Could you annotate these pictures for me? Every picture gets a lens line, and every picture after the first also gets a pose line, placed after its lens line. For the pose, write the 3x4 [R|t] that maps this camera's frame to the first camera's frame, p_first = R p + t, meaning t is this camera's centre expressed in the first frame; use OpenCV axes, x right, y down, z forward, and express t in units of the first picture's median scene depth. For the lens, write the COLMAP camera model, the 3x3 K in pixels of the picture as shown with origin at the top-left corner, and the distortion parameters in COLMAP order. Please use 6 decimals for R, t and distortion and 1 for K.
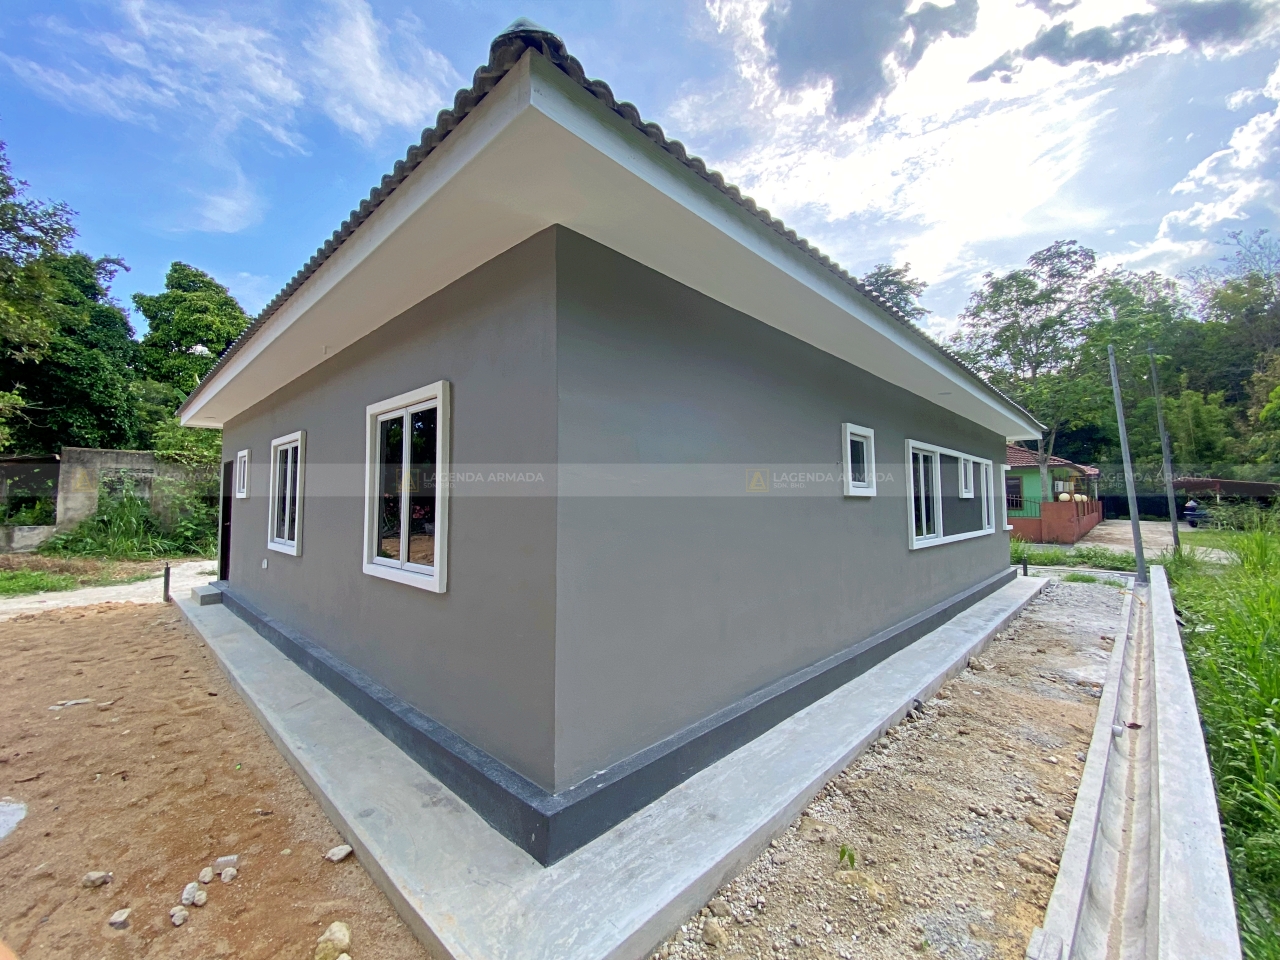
lens RADIAL K [[525.8, 0, 616.9], [0, 525.8, 463.7], [0, 0, 1]] dist [0.003625, -0.012195]
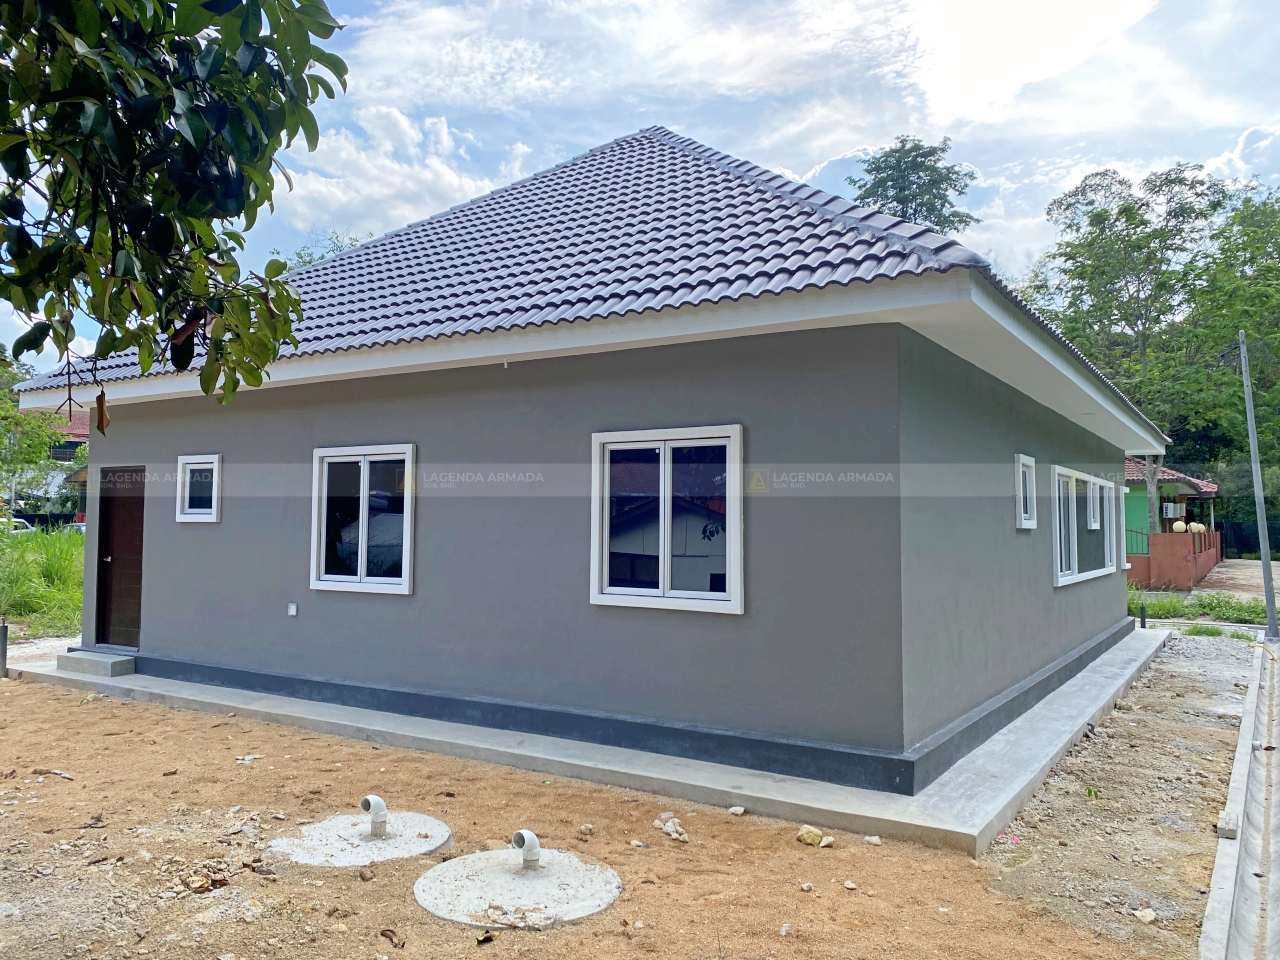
lens RADIAL K [[982.7, 0, 606.7], [0, 982.7, 459.8], [0, 0, 1]] dist [0.025333, -0.030988]
pose [[0.980656, 0.021467, 0.194556, -0.538535], [-0.022579, 0.999739, 0.003498, -0.044634], [-0.194431, -0.007823, 0.980885, -0.521637]]
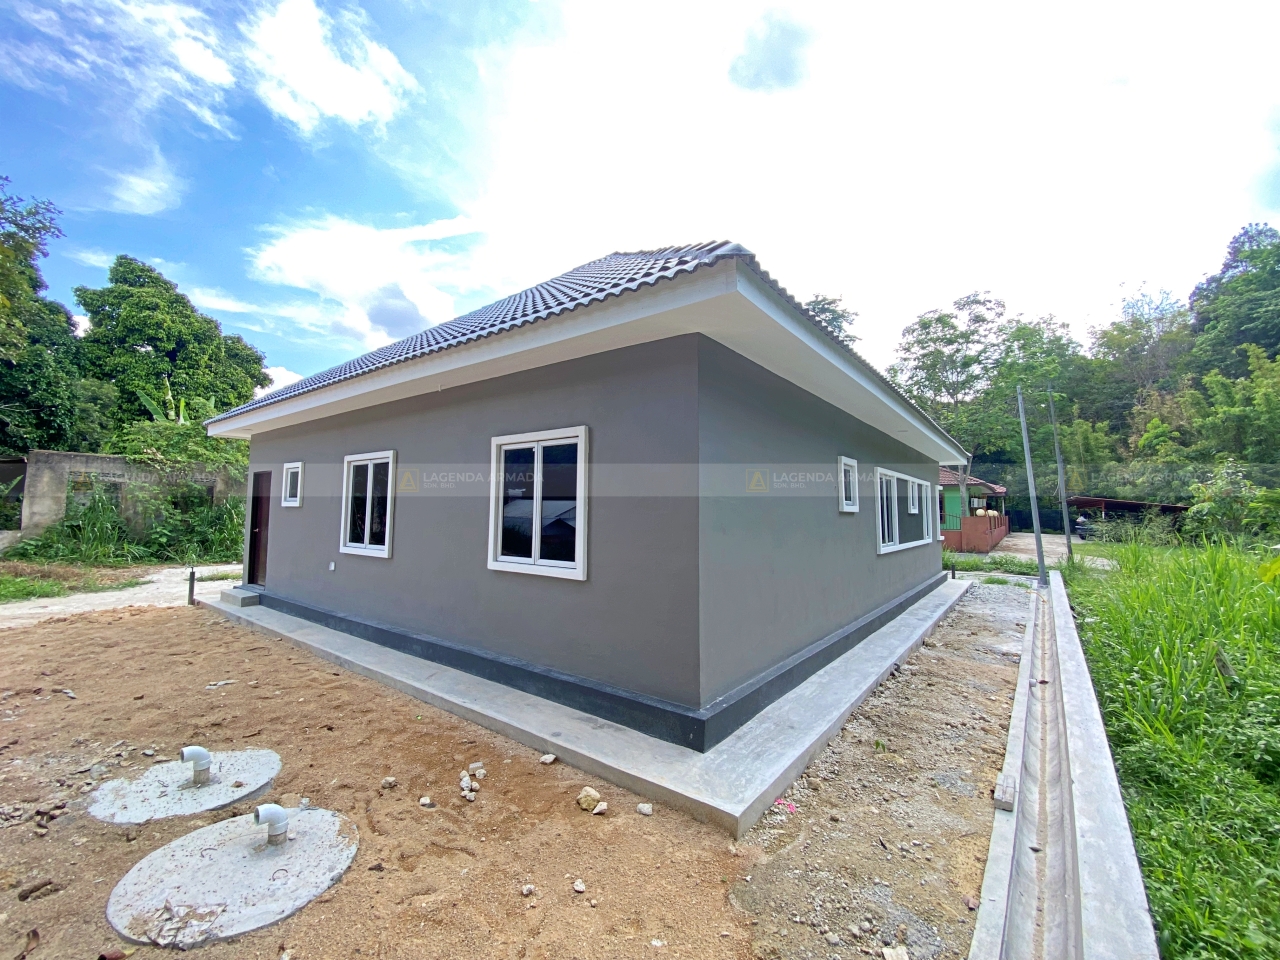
lens RADIAL K [[525.8, 0, 616.3], [0, 525.8, 463.4], [0, 0, 1]] dist [0.003625, -0.012195]
pose [[0.993795, 0.020988, 0.109225, -0.210767], [-0.018885, 0.999617, -0.020250, -0.017150], [-0.109608, 0.018062, 0.993811, -0.191530]]
